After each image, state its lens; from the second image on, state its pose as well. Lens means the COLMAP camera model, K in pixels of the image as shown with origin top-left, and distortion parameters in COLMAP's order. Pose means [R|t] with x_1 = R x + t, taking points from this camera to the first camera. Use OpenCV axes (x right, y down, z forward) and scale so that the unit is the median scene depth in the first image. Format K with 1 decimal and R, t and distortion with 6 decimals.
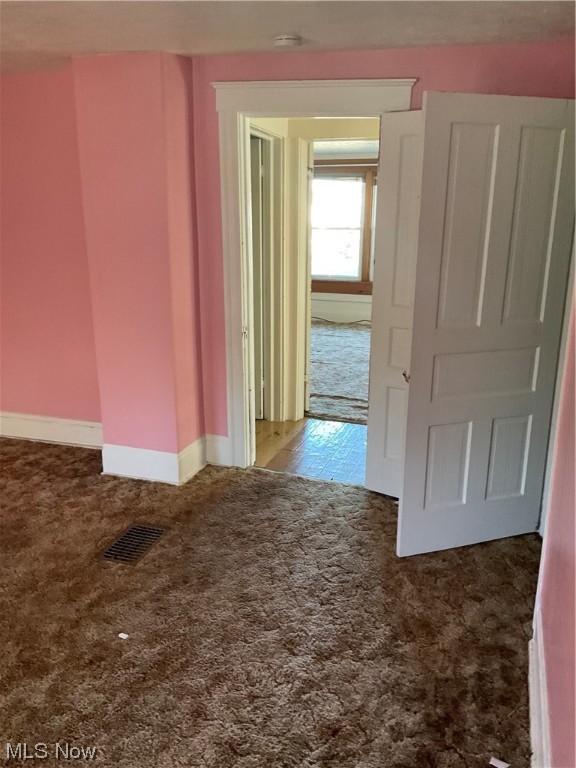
lens RADIAL K [[643.8, 0, 283.7], [0, 643.8, 385.1], [0, 0, 1]] dist [0.069003, -0.112087]
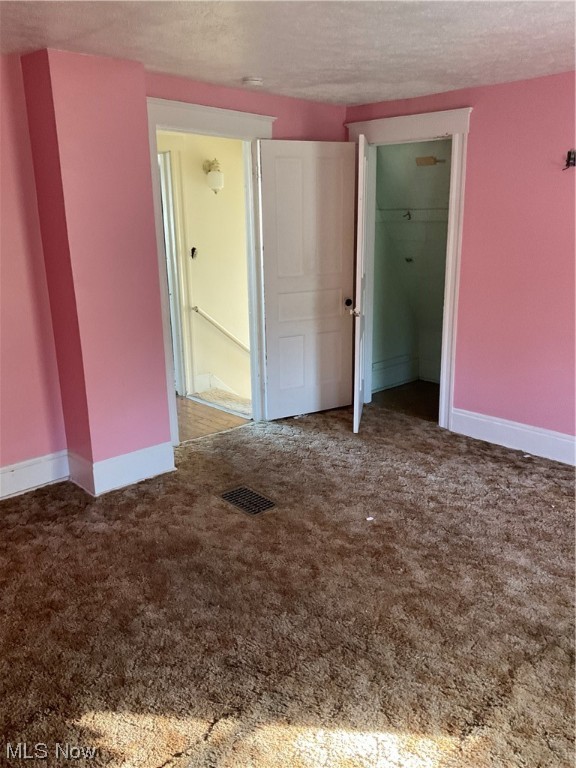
lens RADIAL K [[643.8, 0, 283.7], [0, 643.8, 385.1], [0, 0, 1]] dist [0.069003, -0.112087]
pose [[0.466216, -0.239750, 0.851565, -1.246215], [0.262567, 0.956704, 0.125600, -0.084885], [-0.844809, 0.165036, 0.508981, 0.373053]]
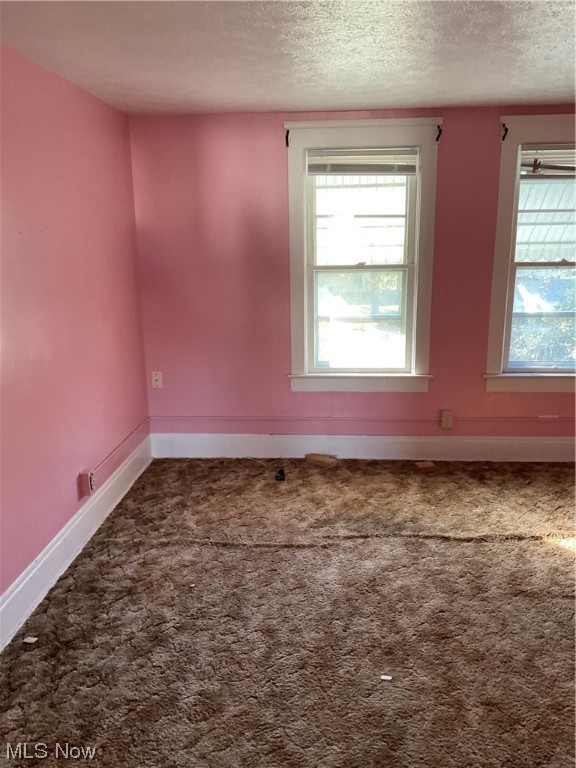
lens RADIAL K [[643.8, 0, 283.7], [0, 643.8, 385.1], [0, 0, 1]] dist [0.069003, -0.112087]
pose [[-0.961882, 0.076094, -0.262663, 0.097199], [-0.067458, 0.864799, 0.497567, -0.384567], [0.265012, 0.496319, -0.826702, 1.351146]]
